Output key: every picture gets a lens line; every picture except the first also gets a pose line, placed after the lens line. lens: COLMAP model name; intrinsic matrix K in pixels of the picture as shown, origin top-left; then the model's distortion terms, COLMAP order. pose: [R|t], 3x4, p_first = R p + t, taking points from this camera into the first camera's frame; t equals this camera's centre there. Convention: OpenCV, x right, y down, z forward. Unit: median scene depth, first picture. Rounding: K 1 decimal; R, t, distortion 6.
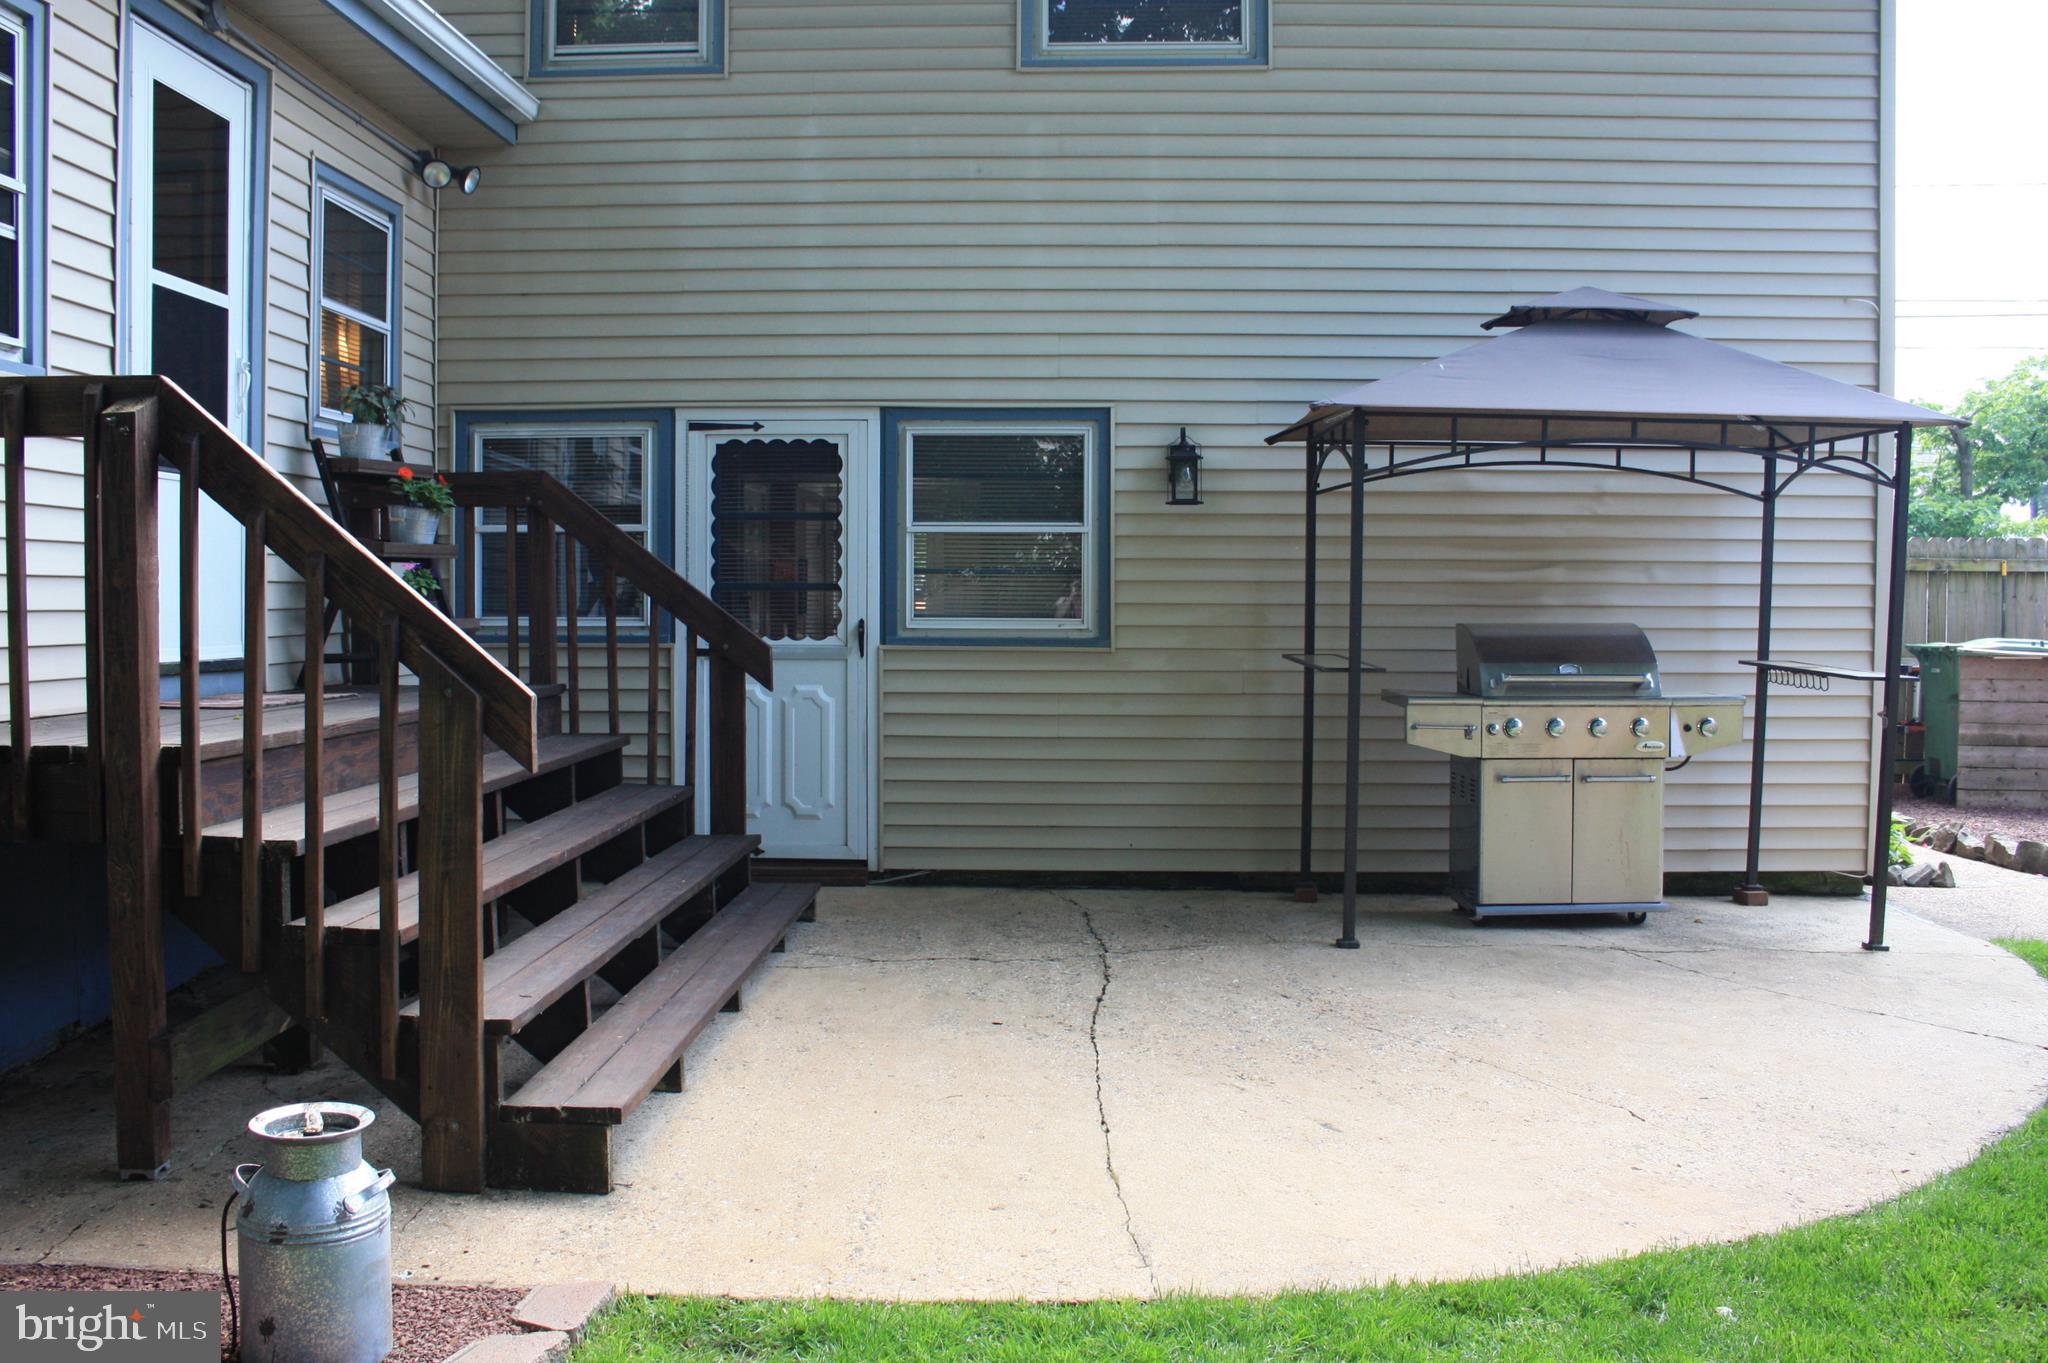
lens RADIAL K [[1781.6, 0, 1024.0], [0, 1781.6, 681.5], [0, 0, 1]] dist [-0.166429, 0.141221]
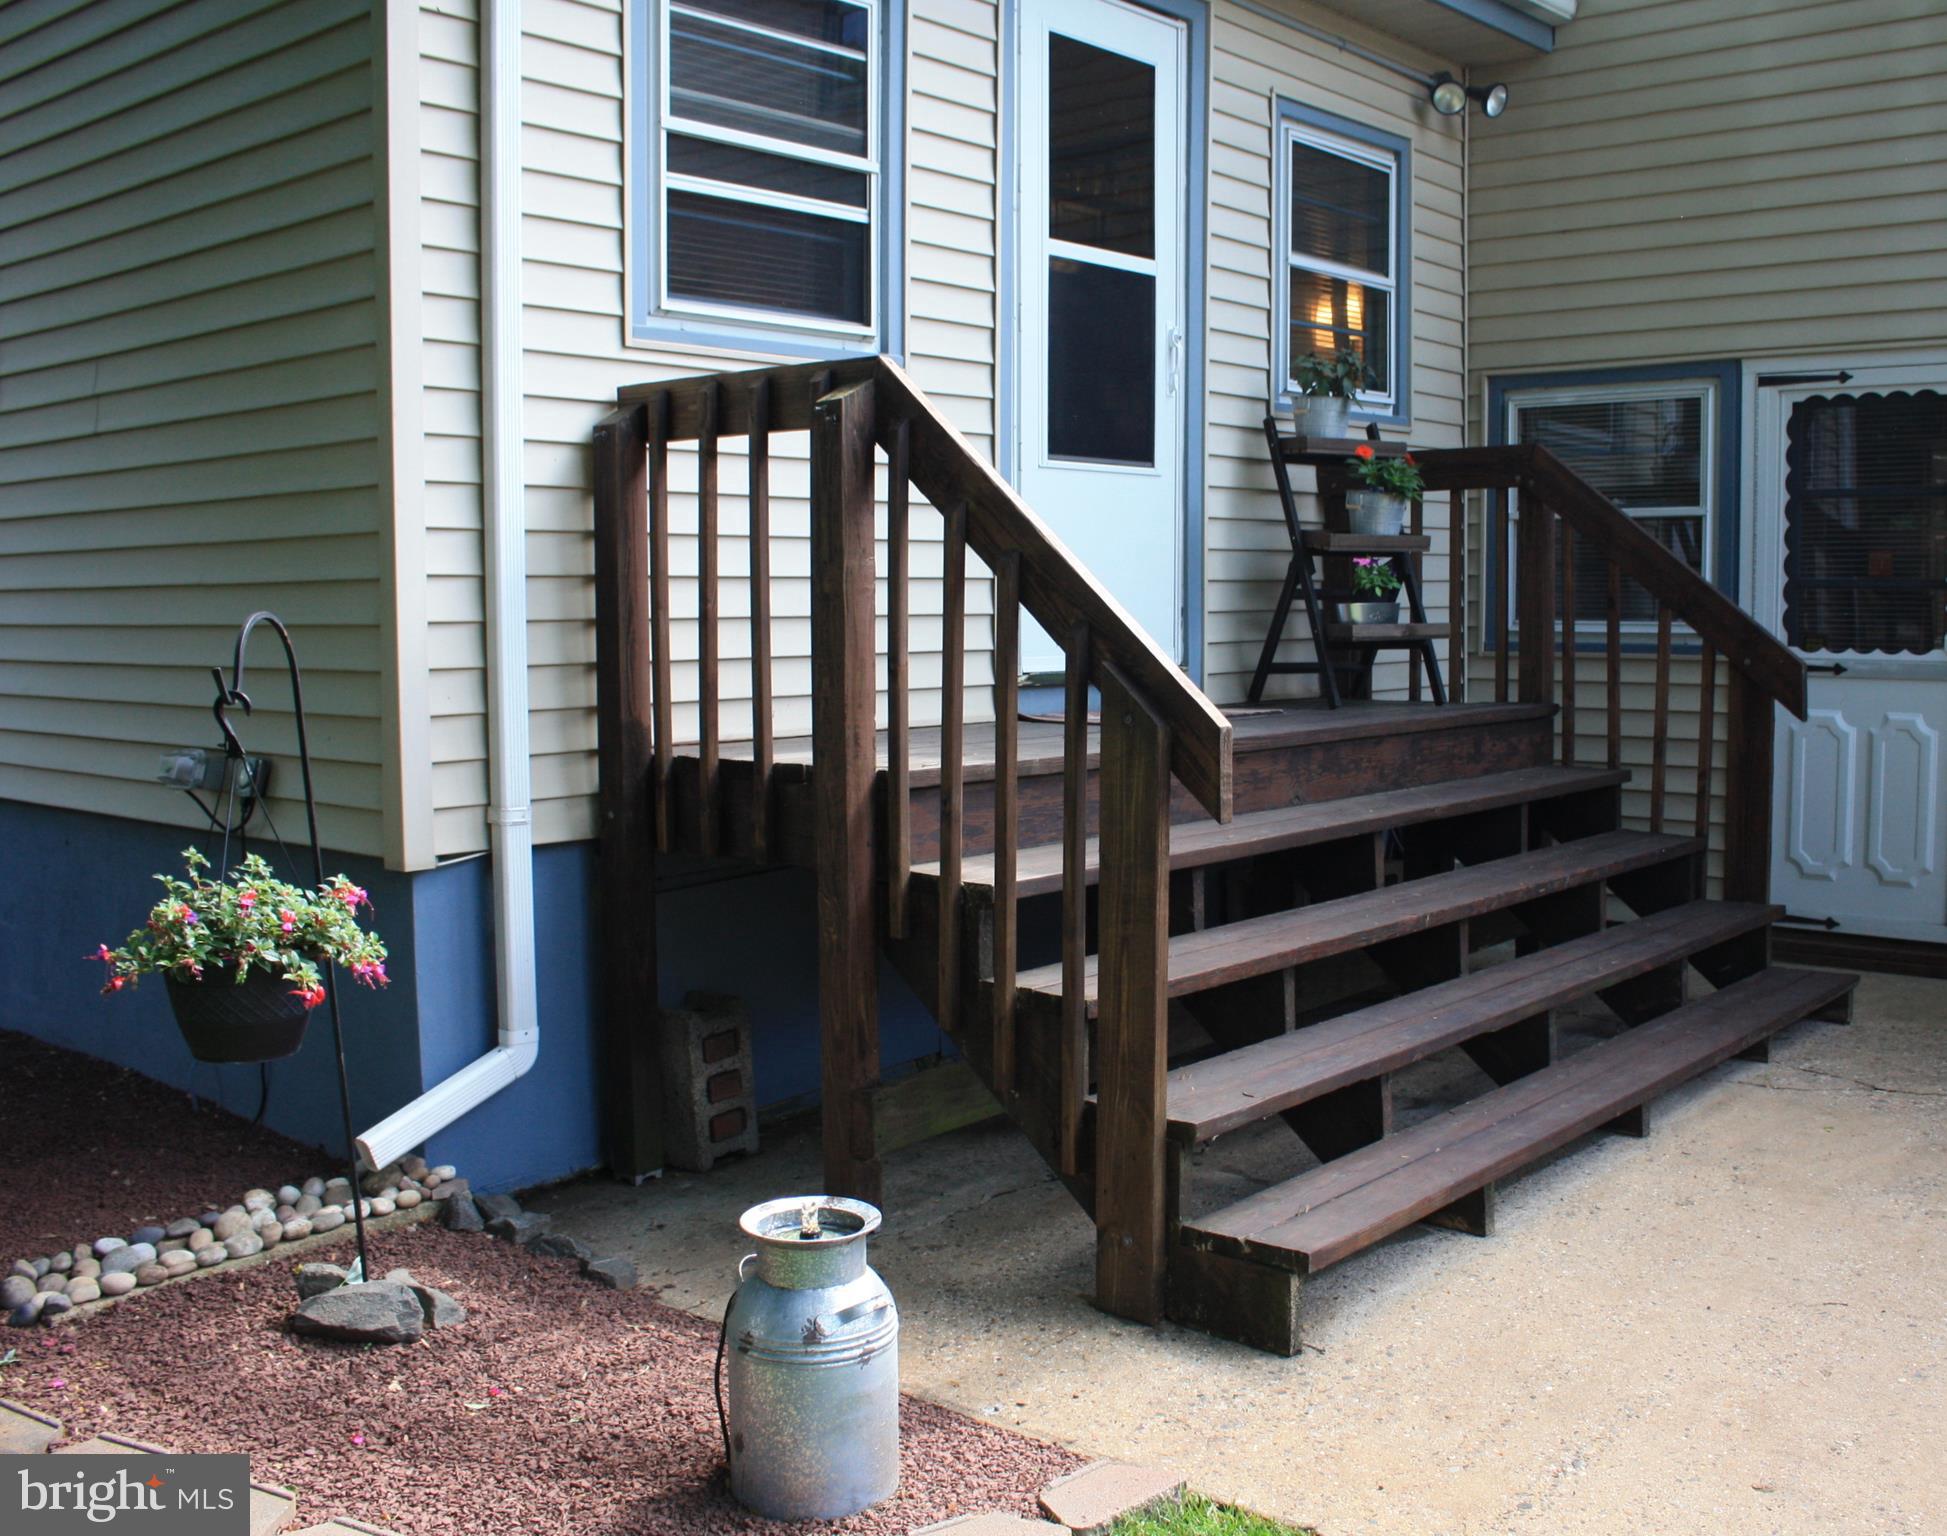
lens RADIAL K [[2017.0, 0, 973.5], [0, 2017.0, 768.0], [0, 0, 1]] dist [-0.153379, 0.081055]
pose [[0.787399, 0.044188, -0.614858, 0.142434], [-0.019490, 0.998713, 0.046815, -0.010184], [0.616136, -0.024879, 0.787247, 0.153465]]
